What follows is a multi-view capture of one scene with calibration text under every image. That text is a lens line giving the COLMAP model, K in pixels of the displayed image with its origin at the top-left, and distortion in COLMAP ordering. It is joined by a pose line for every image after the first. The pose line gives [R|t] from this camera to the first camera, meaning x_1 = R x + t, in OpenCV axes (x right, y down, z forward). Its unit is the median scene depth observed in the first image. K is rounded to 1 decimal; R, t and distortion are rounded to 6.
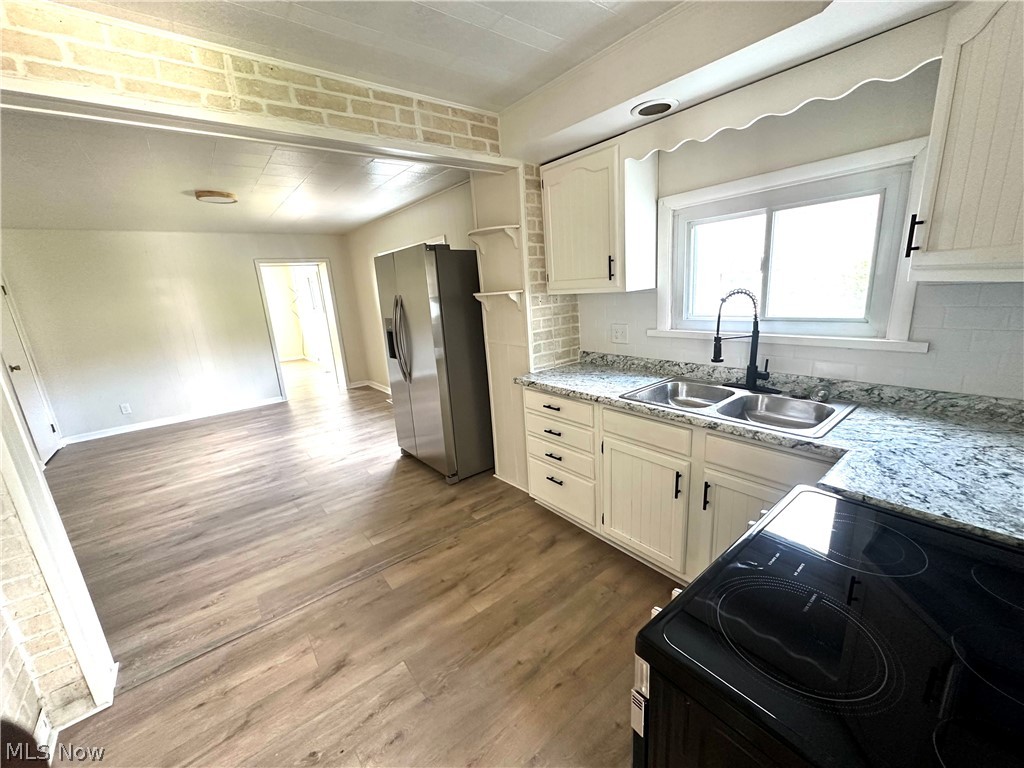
lens RADIAL K [[405.9, 0, 512.0], [0, 405.9, 384.0], [0, 0, 1]] dist [0.002543, -0.000224]
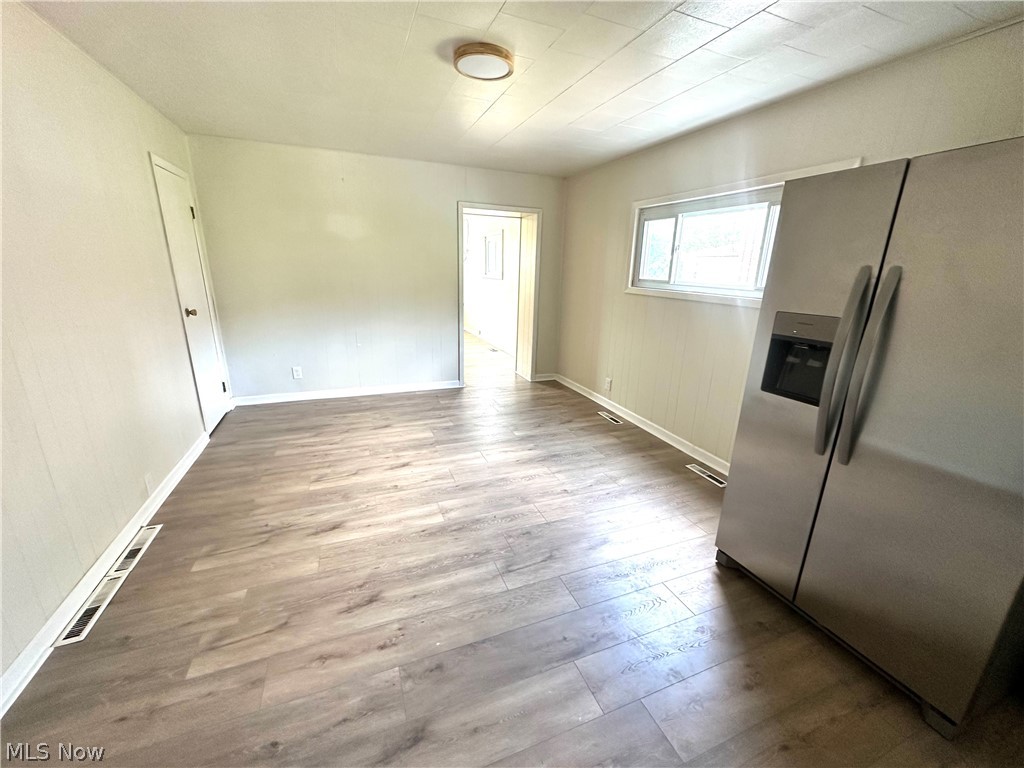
lens RADIAL K [[405.9, 0, 512.0], [0, 405.9, 384.0], [0, 0, 1]] dist [0.002543, -0.000224]
pose [[0.956123, 0.165453, -0.241773, -0.491708], [-0.153181, 0.985798, 0.068838, -0.060372], [0.249729, -0.028783, 0.967888, 0.461572]]
